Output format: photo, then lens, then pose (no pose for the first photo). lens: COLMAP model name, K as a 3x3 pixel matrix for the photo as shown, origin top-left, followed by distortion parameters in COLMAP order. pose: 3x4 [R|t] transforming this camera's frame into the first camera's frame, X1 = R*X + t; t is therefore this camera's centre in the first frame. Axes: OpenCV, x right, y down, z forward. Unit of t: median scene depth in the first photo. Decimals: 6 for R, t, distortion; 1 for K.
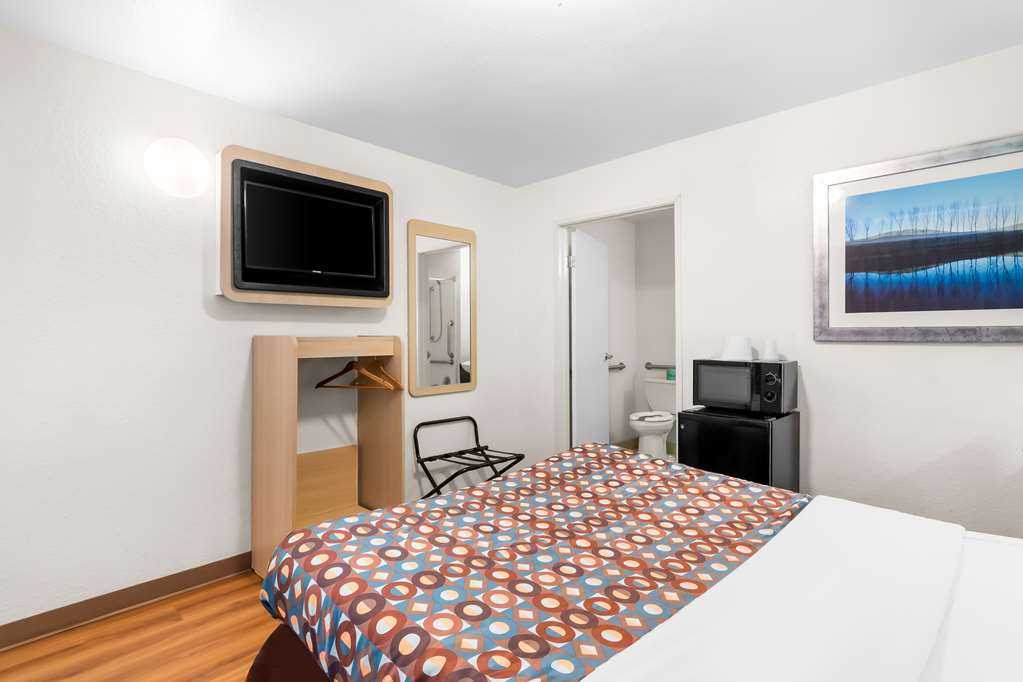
lens RADIAL K [[495.5, 0, 515.3], [0, 495.5, 325.9], [0, 0, 1]] dist [0.000246, 0.000084]
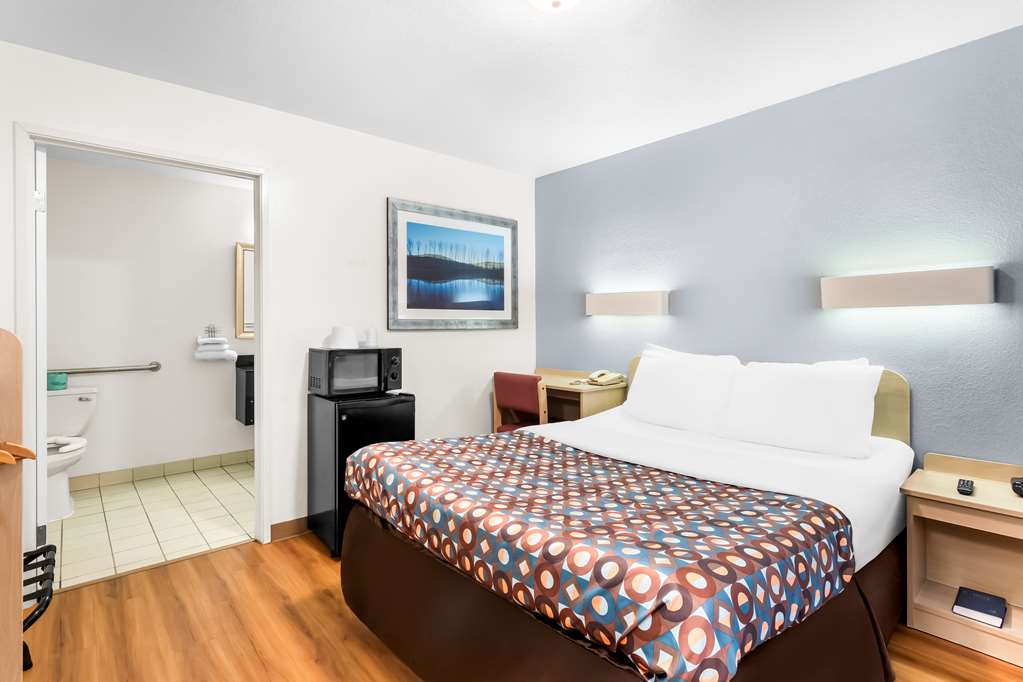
lens RADIAL K [[495.5, 0, 515.3], [0, 495.5, 325.9], [0, 0, 1]] dist [0.000246, 0.000084]
pose [[0.073847, -0.004225, 0.997261, -0.660095], [-0.011095, 0.999926, 0.005058, 0.011109], [-0.997208, -0.011438, 0.073795, 0.616681]]
